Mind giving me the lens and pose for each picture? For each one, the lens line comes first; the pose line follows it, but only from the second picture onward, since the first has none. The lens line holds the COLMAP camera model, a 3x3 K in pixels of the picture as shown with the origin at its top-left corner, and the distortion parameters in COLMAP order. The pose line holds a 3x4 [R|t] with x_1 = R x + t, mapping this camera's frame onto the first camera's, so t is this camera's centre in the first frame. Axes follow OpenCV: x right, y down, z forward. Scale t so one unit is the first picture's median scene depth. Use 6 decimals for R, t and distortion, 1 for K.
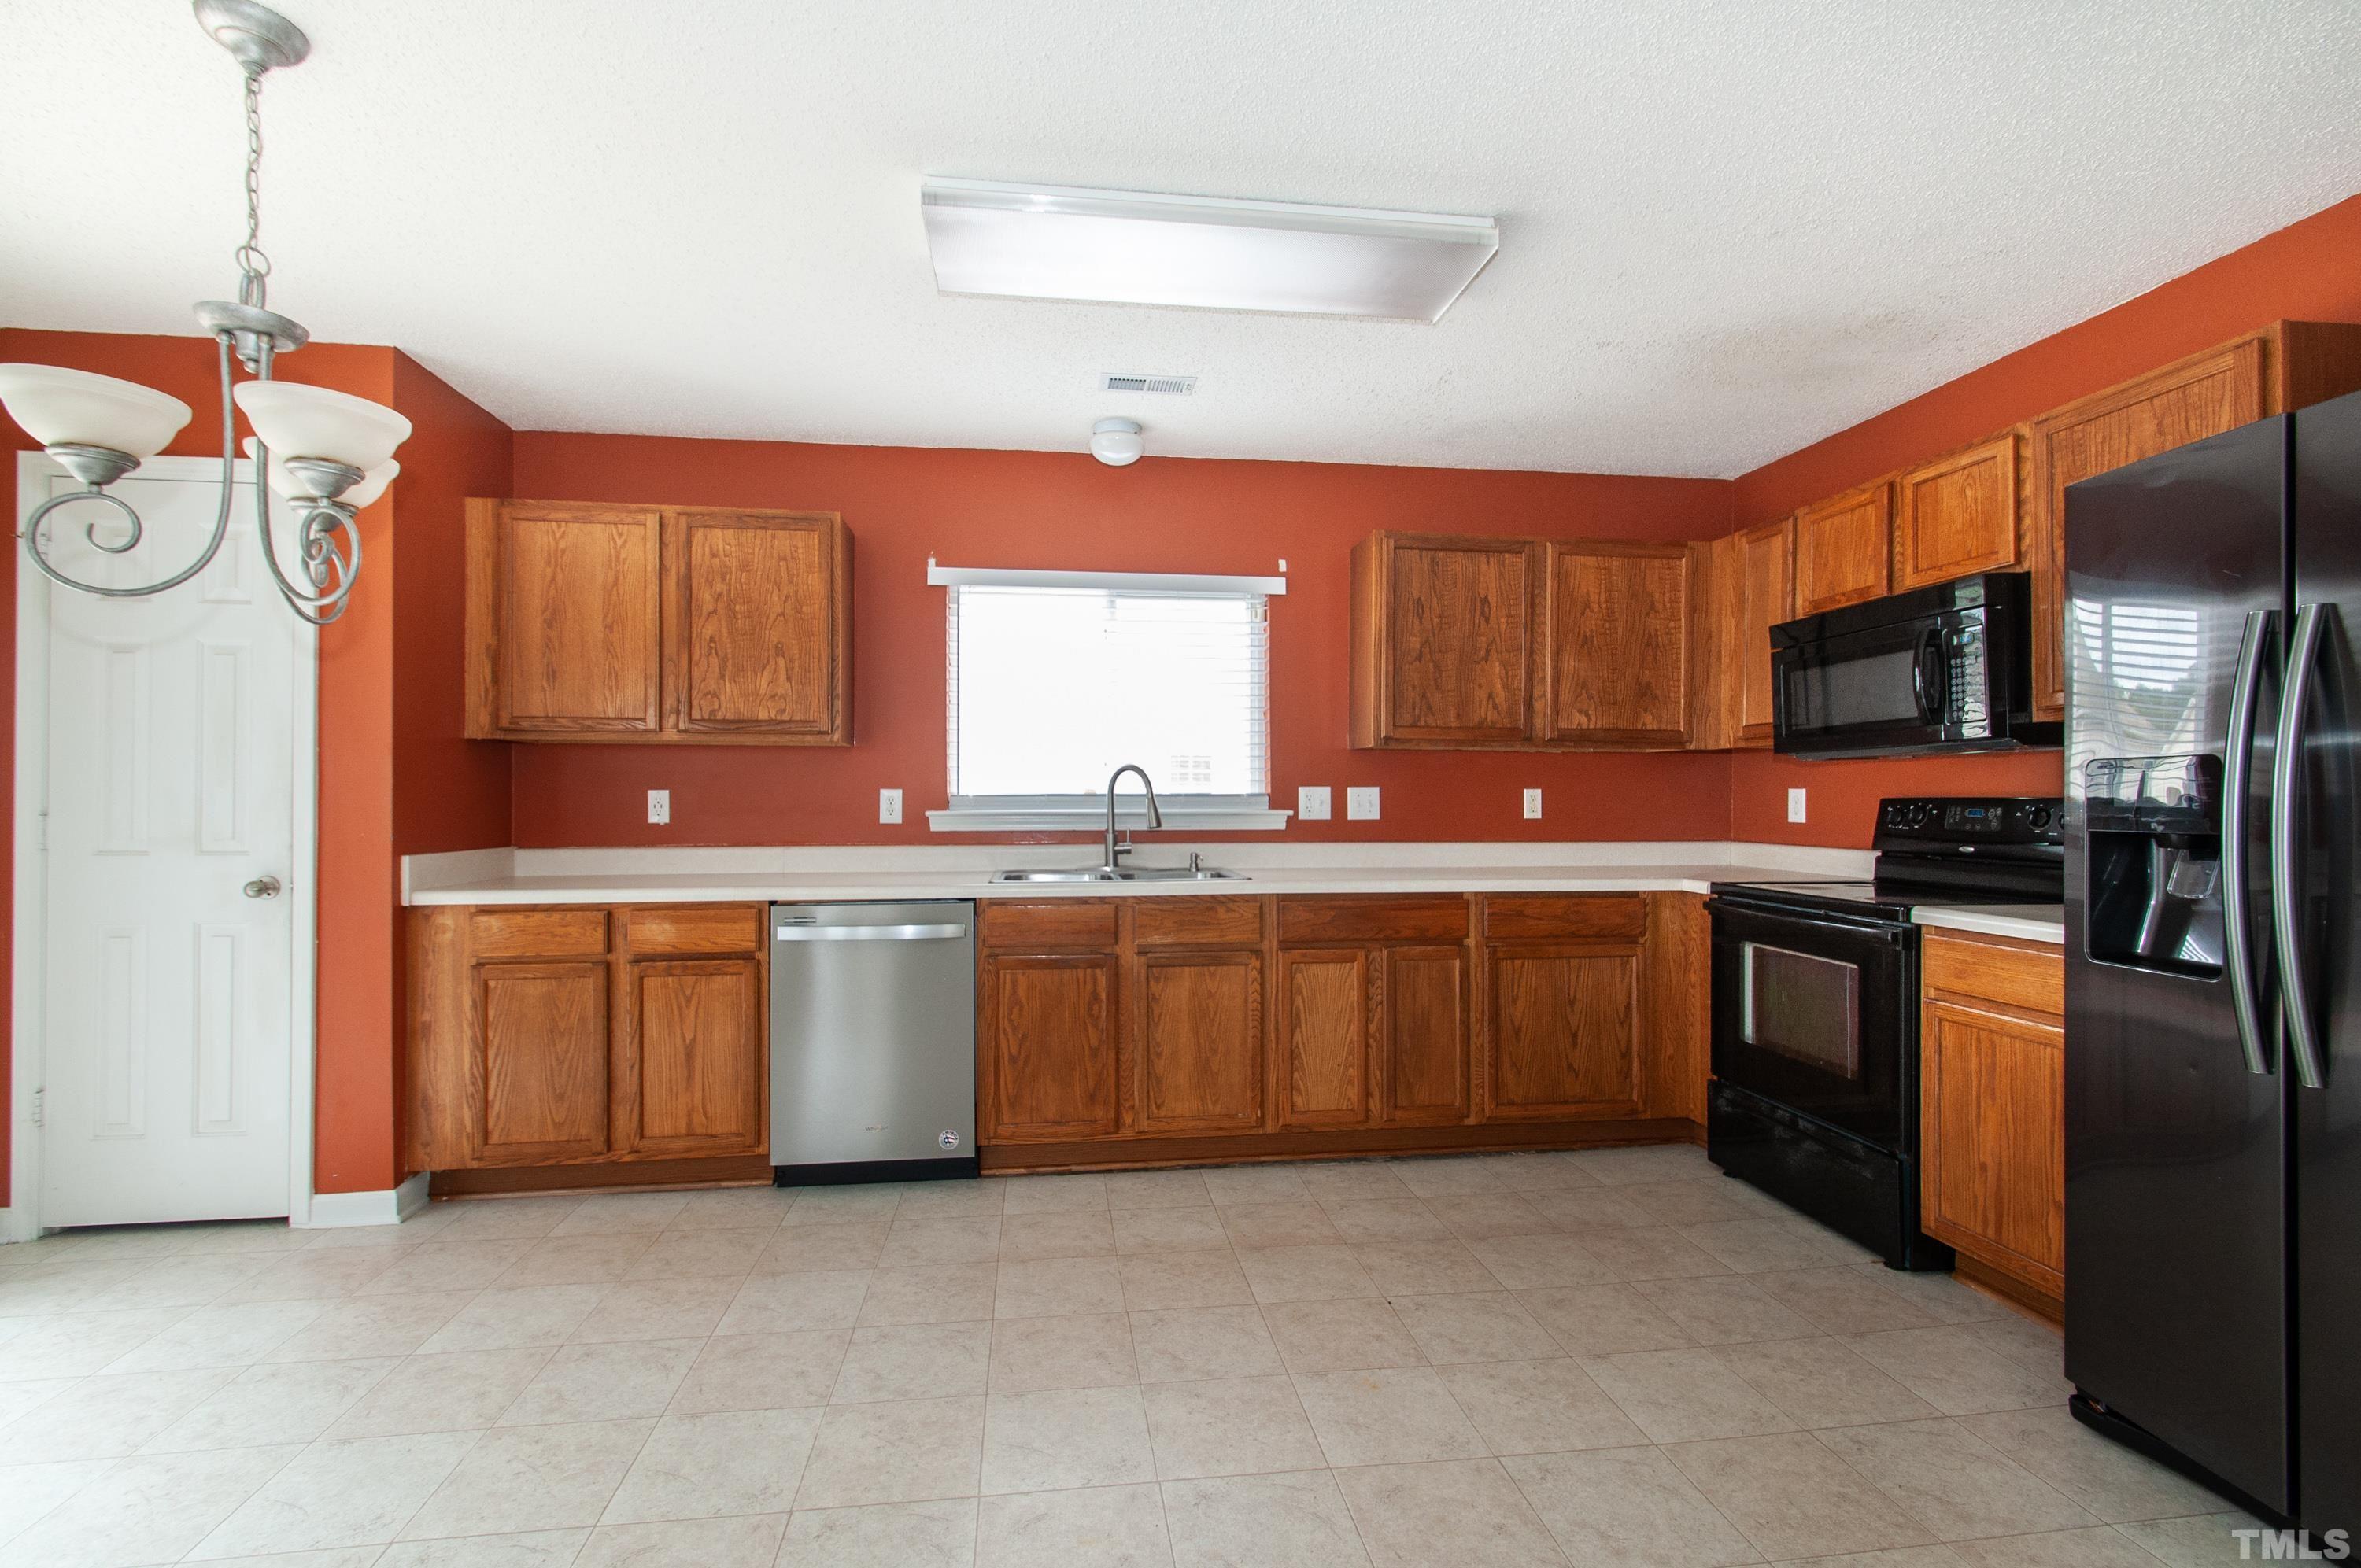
lens RADIAL K [[1034.7, 0, 1165.0], [0, 1034.7, 797.8], [0, 0, 1]] dist [0.004300, 0.000228]
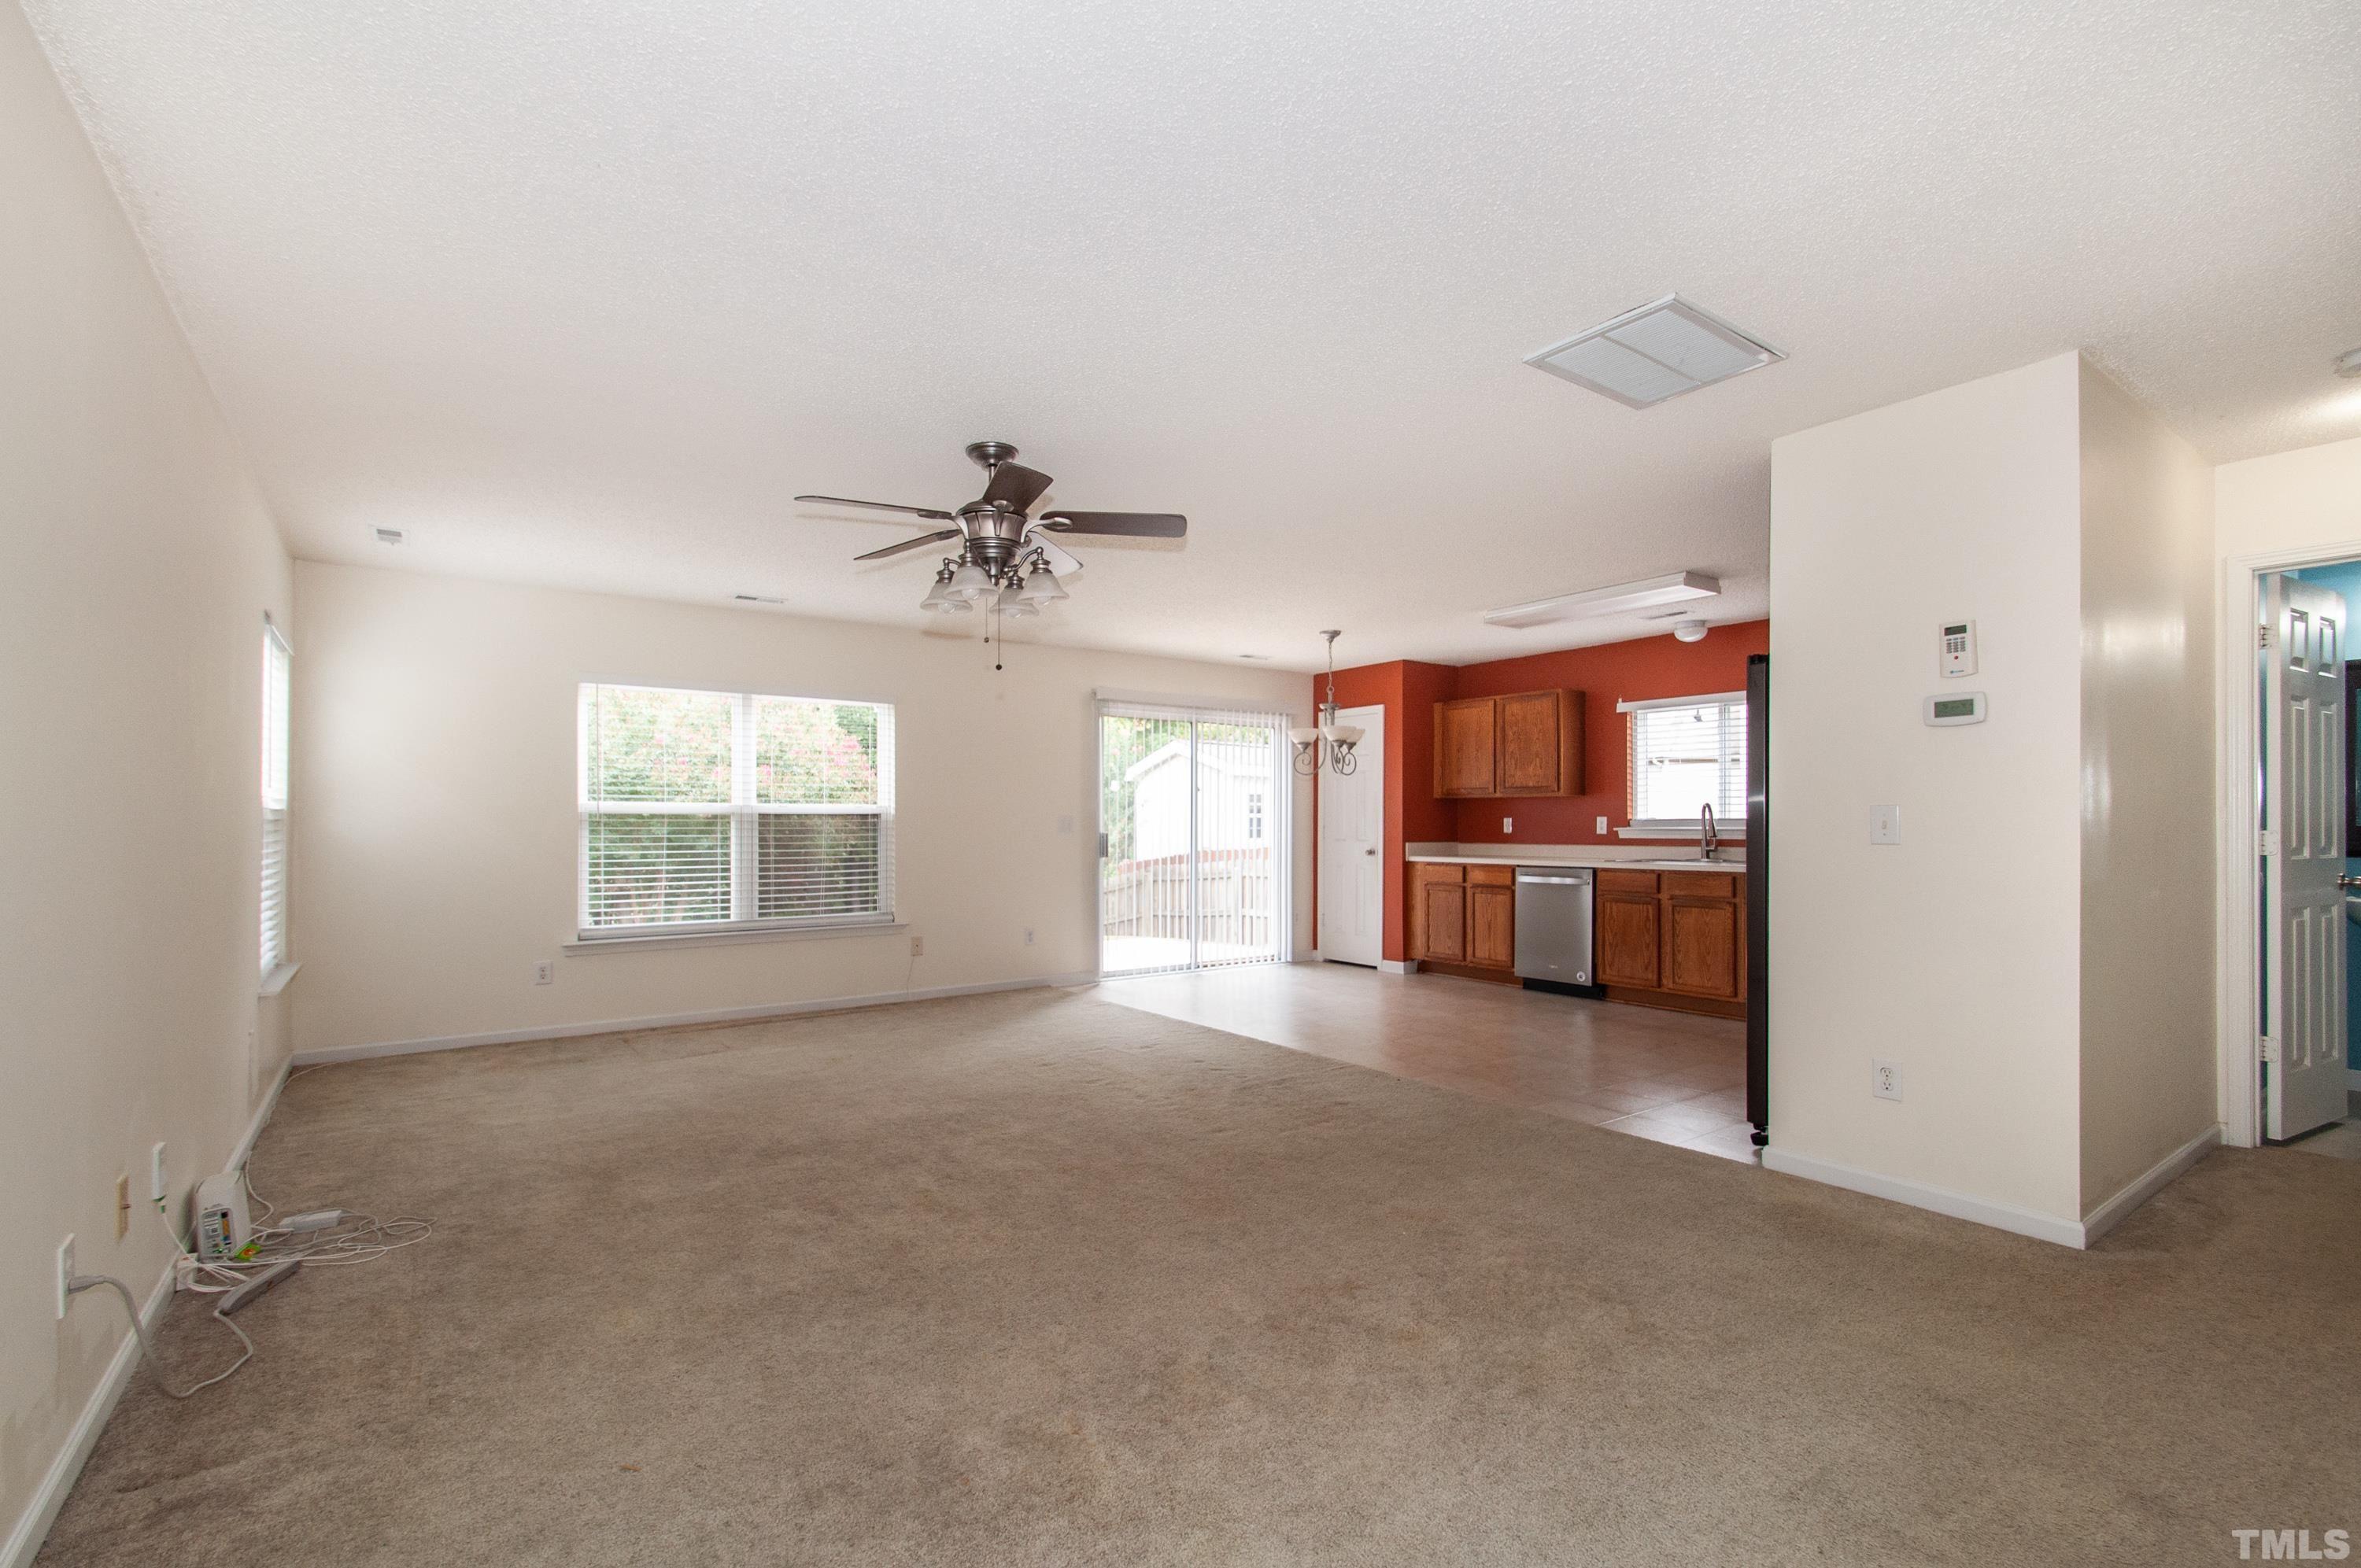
lens RADIAL K [[1053.3, 0, 1179.5], [0, 1053.3, 817.0], [0, 0, 1]] dist [-0.000537, 0.000038]
pose [[0.488848, -0.005925, -0.872349, 1.258977], [0.001138, 0.999980, -0.006155, 0.004112], [0.872368, 0.002016, 0.488845, -0.795748]]
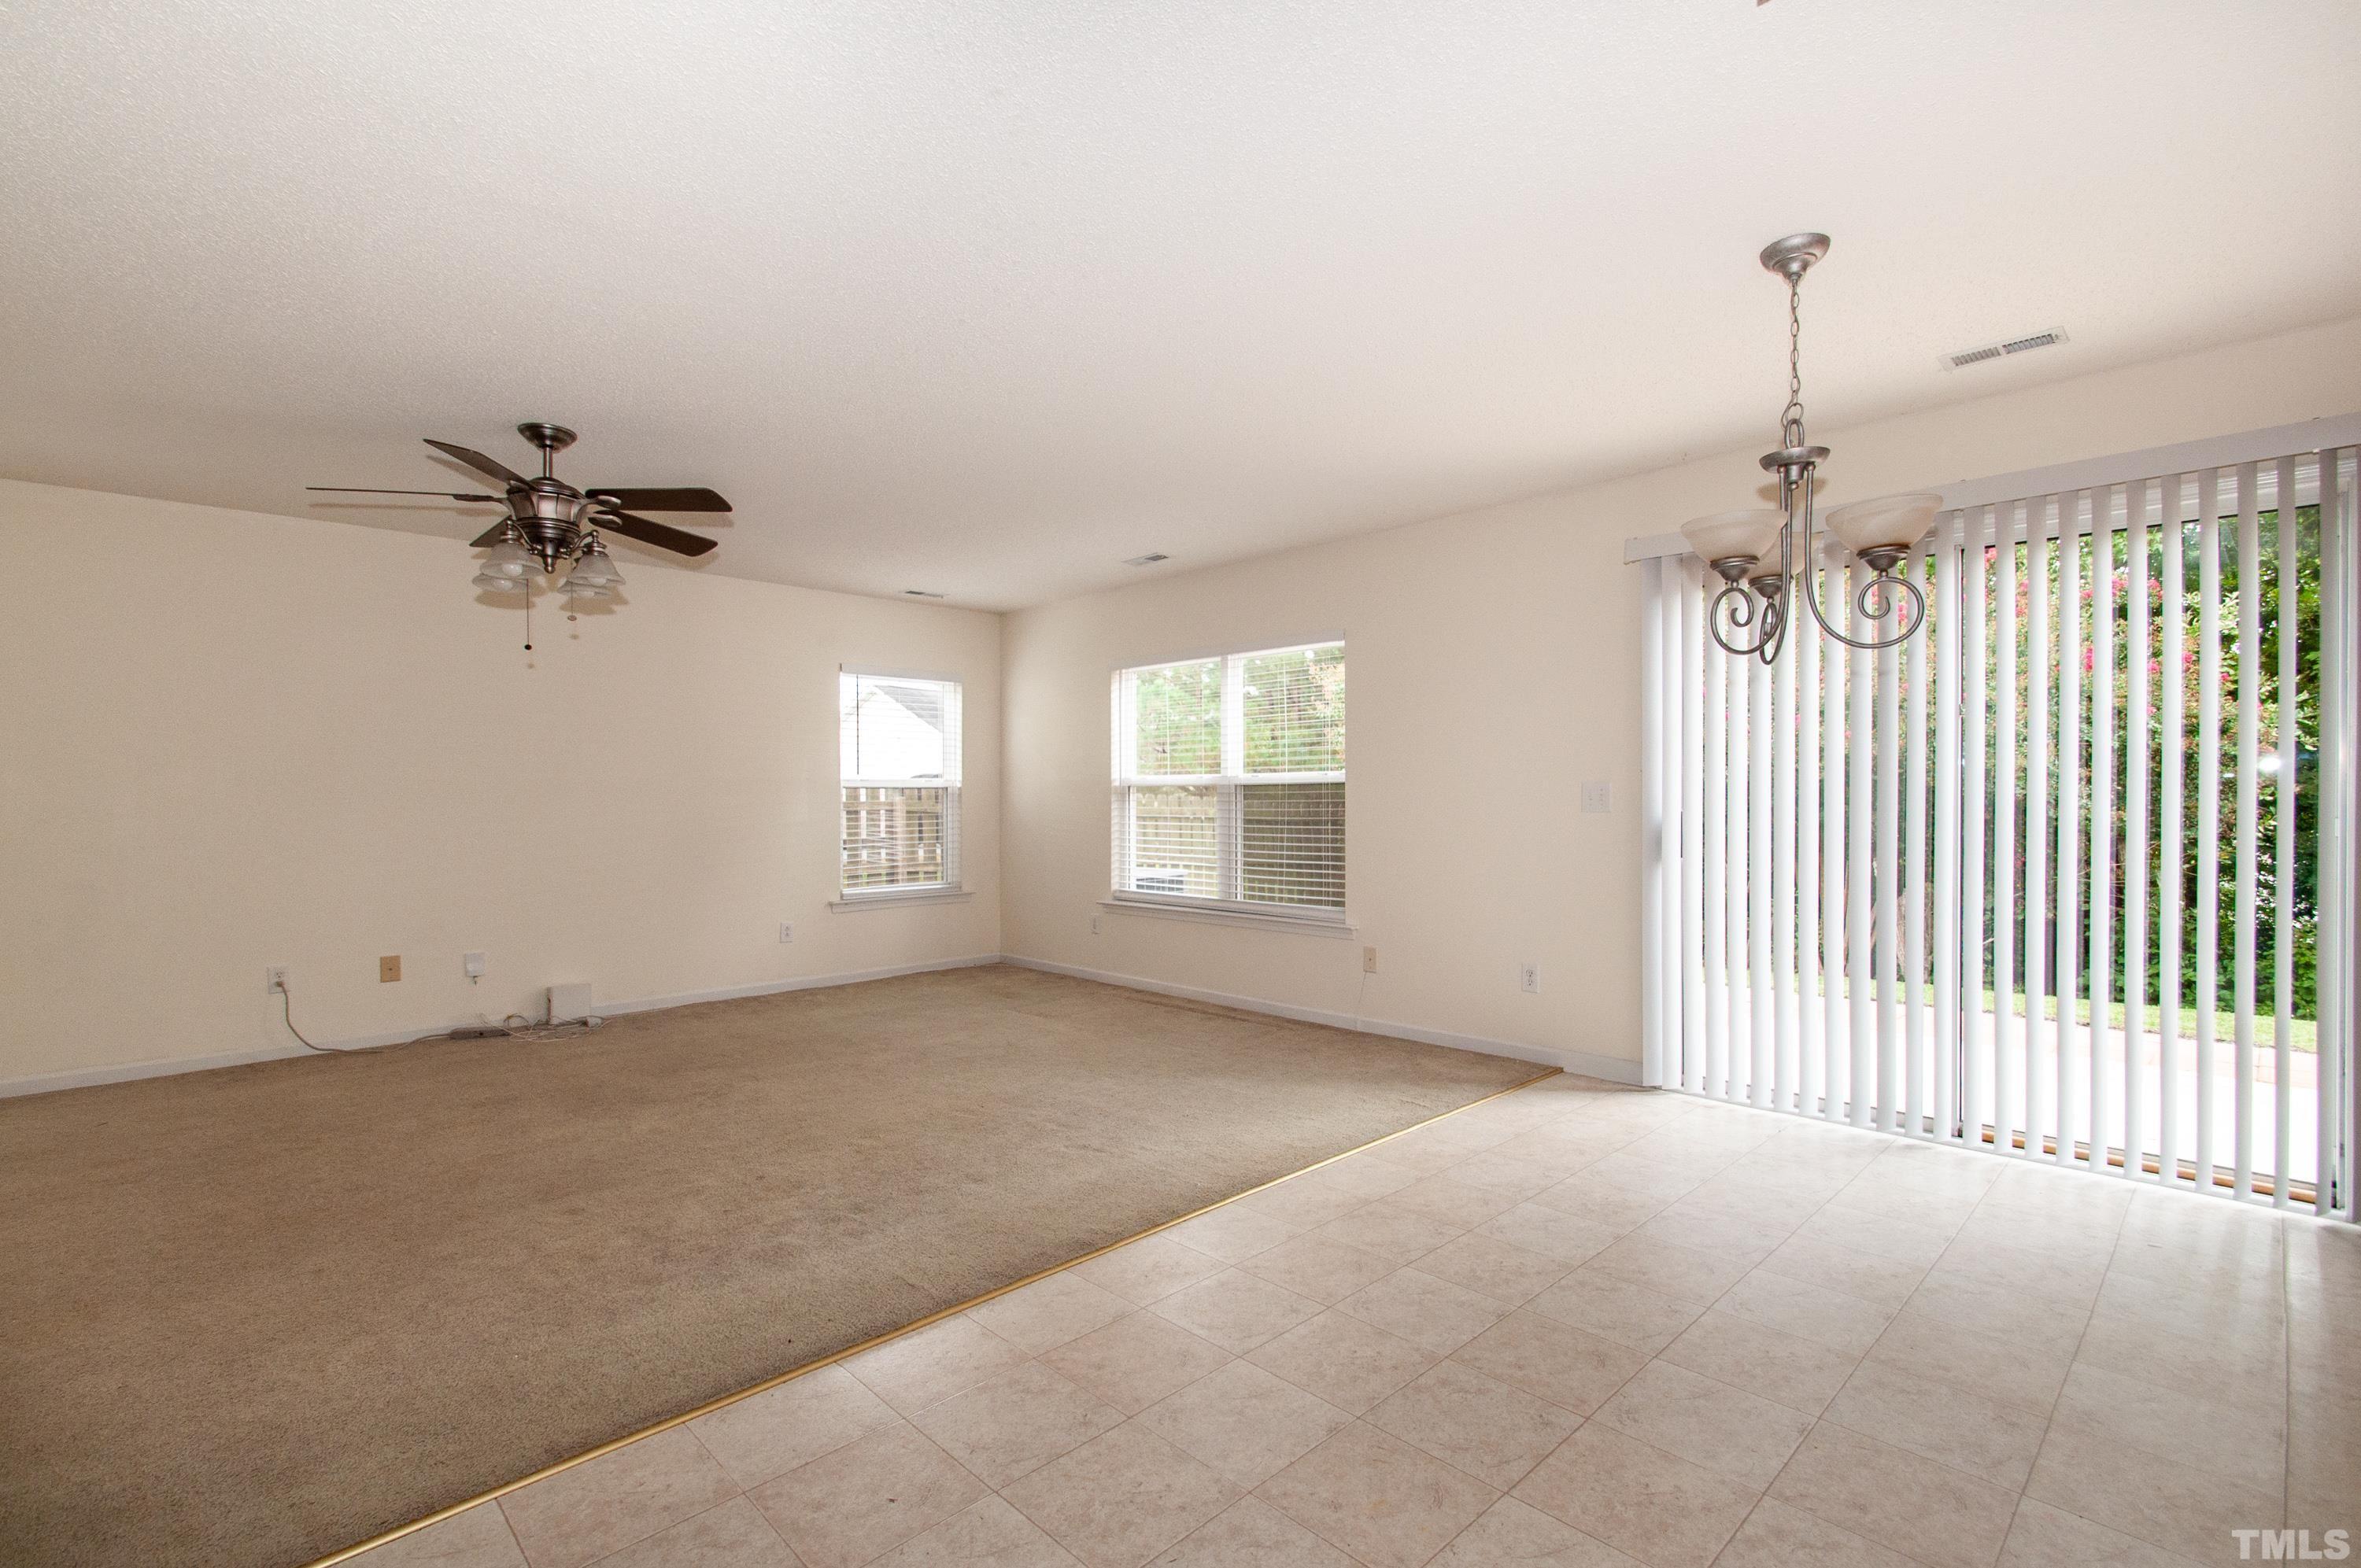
lens RADIAL K [[1067.3, 0, 1164.8], [0, 1067.3, 814.0], [0, 0, 1]] dist [0.000199, 0.000074]
pose [[-0.804704, 0.012786, -0.593539, 0.361833], [0.004324, 0.999868, 0.015678, 0.004479], [0.593661, 0.010050, -0.804653, 0.864352]]
